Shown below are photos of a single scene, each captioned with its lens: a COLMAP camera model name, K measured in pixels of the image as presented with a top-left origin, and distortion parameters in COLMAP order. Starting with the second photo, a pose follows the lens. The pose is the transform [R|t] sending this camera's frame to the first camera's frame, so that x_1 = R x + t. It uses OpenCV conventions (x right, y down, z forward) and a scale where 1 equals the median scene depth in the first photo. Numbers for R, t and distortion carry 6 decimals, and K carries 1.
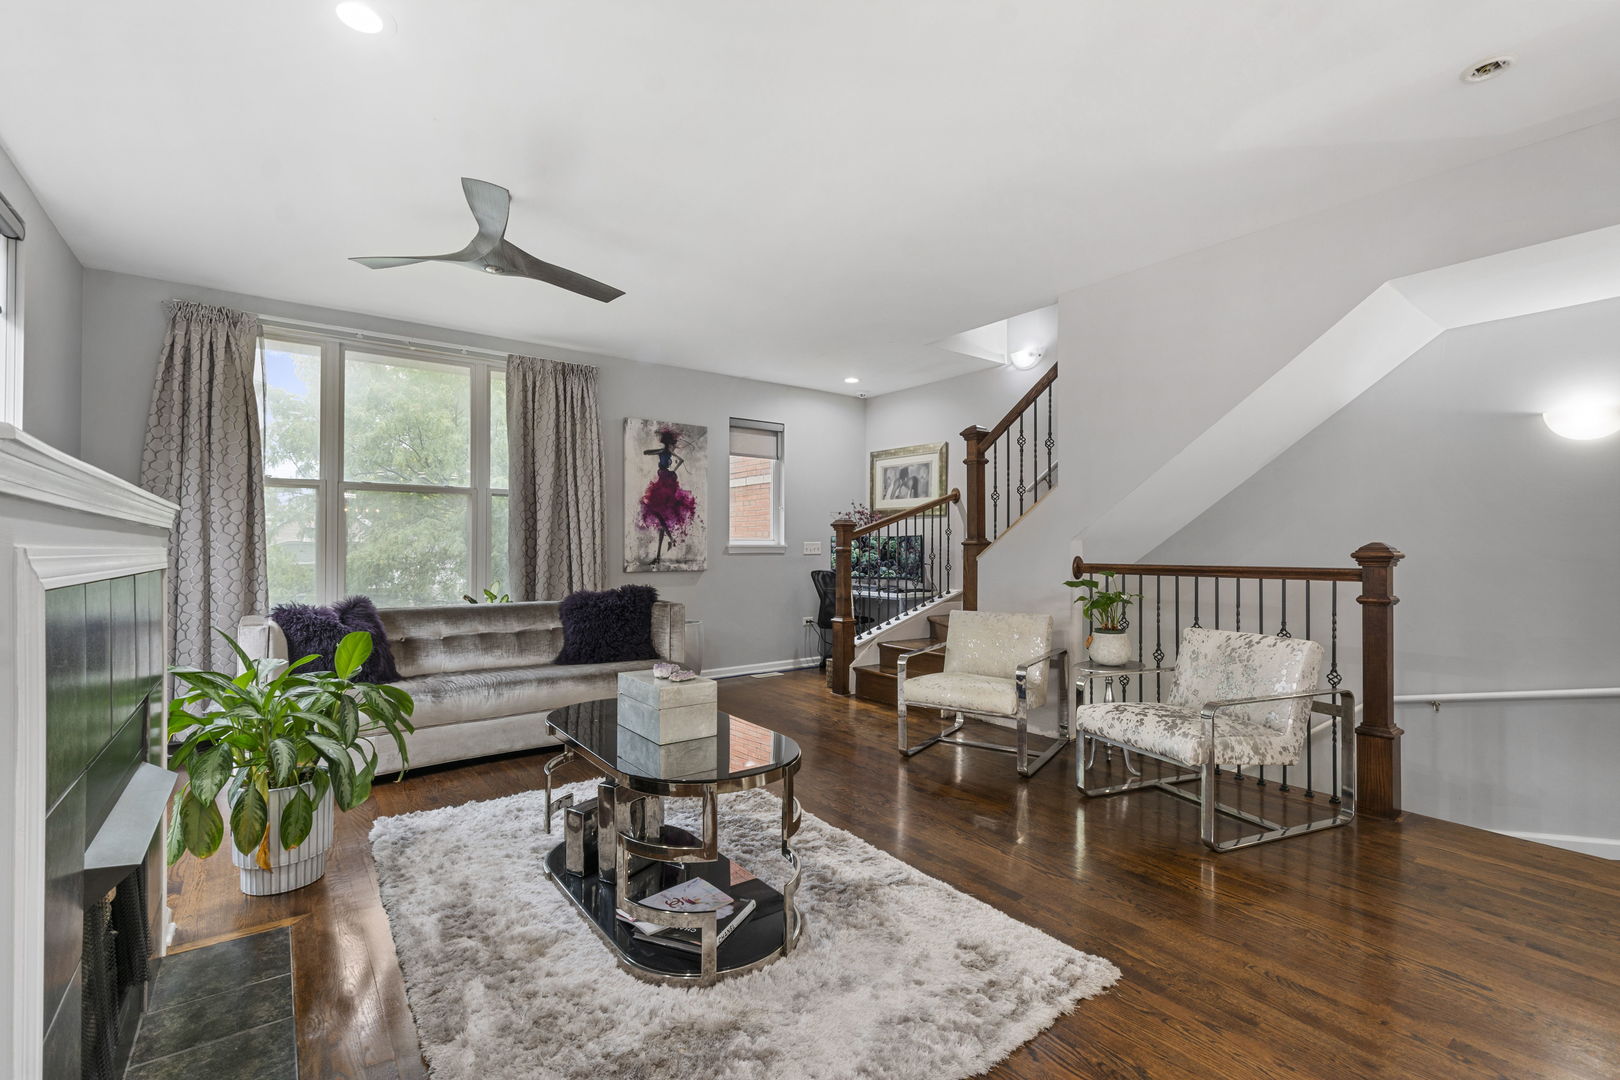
lens RADIAL K [[745.9, 0, 800.3], [0, 745.9, 542.4], [0, 0, 1]] dist [0.002646, 0.000065]
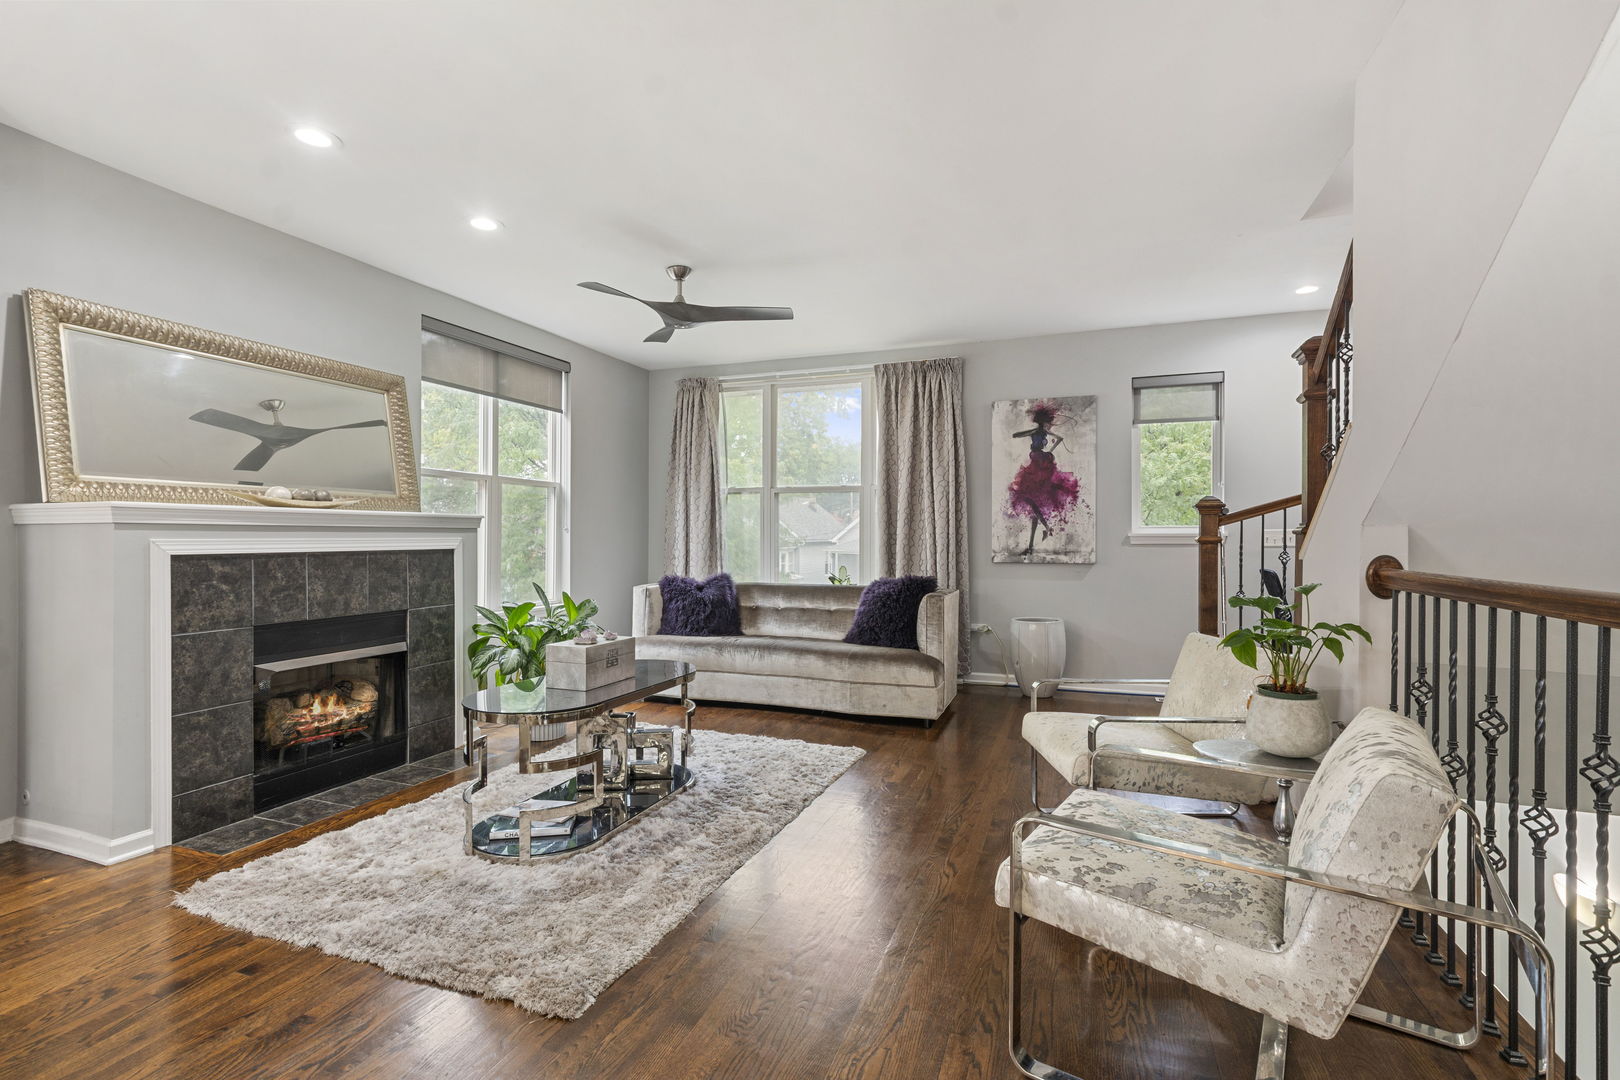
lens RADIAL K [[745.9, 0, 801.5], [0, 745.9, 540.1], [0, 0, 1]] dist [0.002646, 0.000065]
pose [[0.503762, 0.011273, -0.863769, 0.463252], [0.007609, 0.999818, 0.017486, -0.007412], [0.863809, -0.015381, 0.503585, 0.292351]]
